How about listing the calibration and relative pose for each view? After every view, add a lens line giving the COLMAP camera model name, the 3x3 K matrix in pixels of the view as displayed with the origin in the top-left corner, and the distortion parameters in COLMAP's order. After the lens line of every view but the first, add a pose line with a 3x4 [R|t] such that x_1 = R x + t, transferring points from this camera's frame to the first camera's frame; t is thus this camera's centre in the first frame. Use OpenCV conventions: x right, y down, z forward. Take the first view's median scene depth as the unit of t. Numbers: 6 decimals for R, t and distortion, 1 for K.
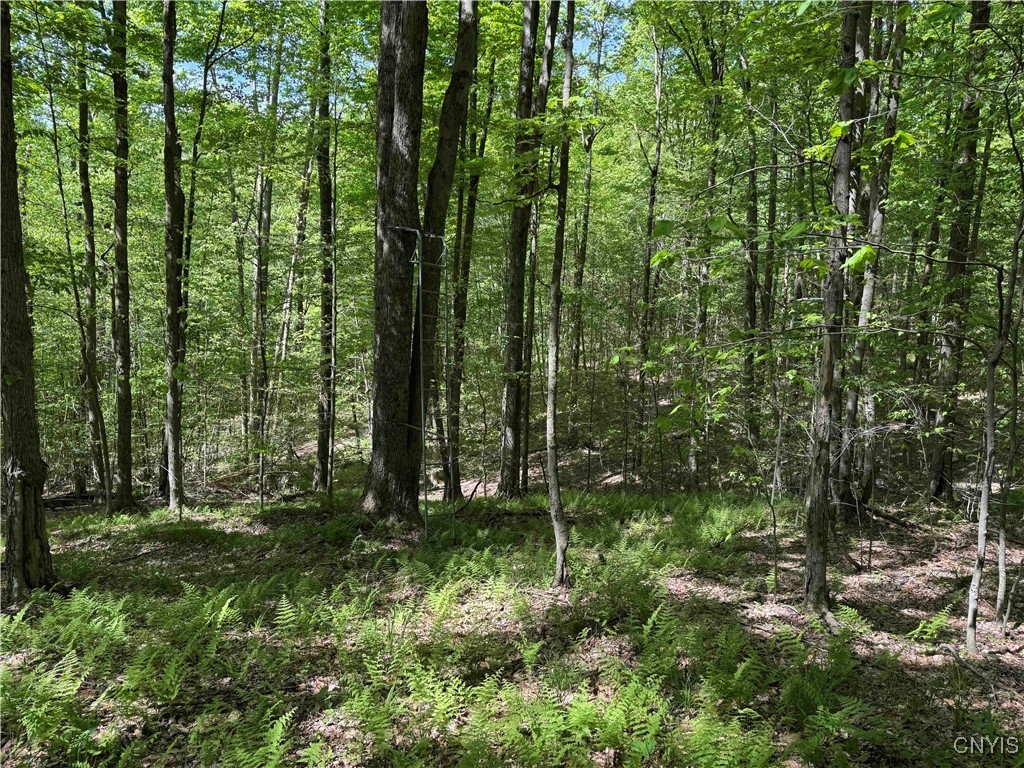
lens RADIAL K [[707.1, 0, 510.7], [0, 707.1, 384.2], [0, 0, 1]] dist [-0.043108, -0.006171]
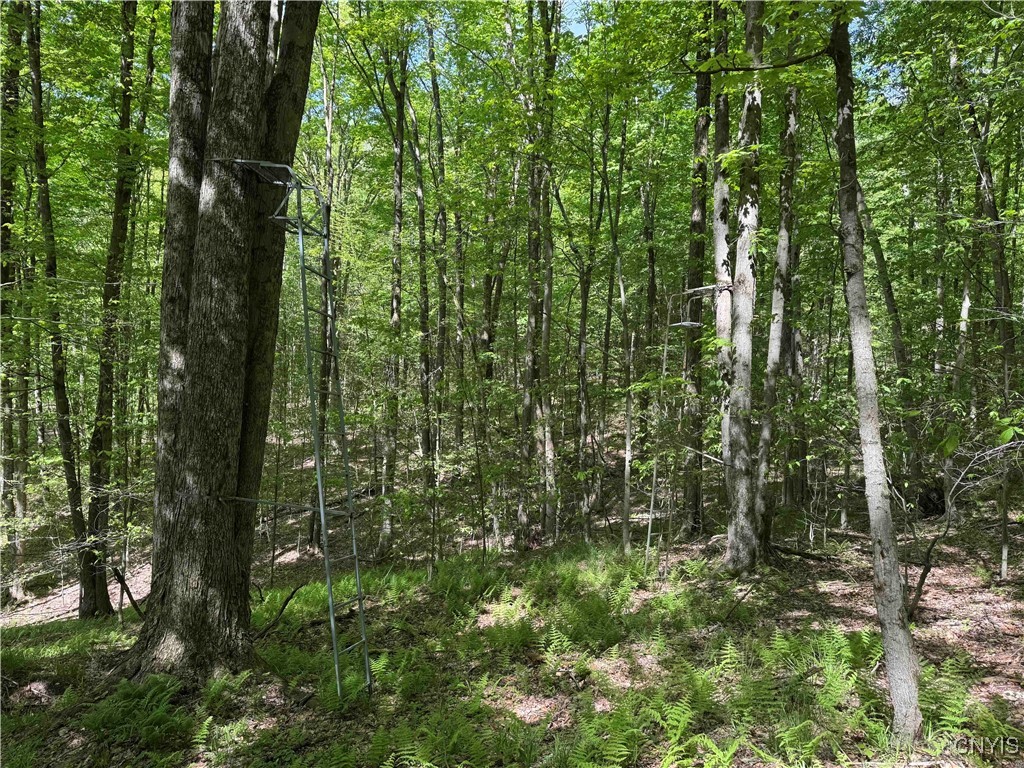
lens RADIAL K [[707.1, 0, 513.0], [0, 707.1, 384.4], [0, 0, 1]] dist [-0.043108, -0.006171]
pose [[0.826677, 0.002354, 0.562671, -0.293202], [0.048560, 0.995962, -0.075511, 0.017502], [-0.560577, 0.089747, 0.823225, 0.401417]]
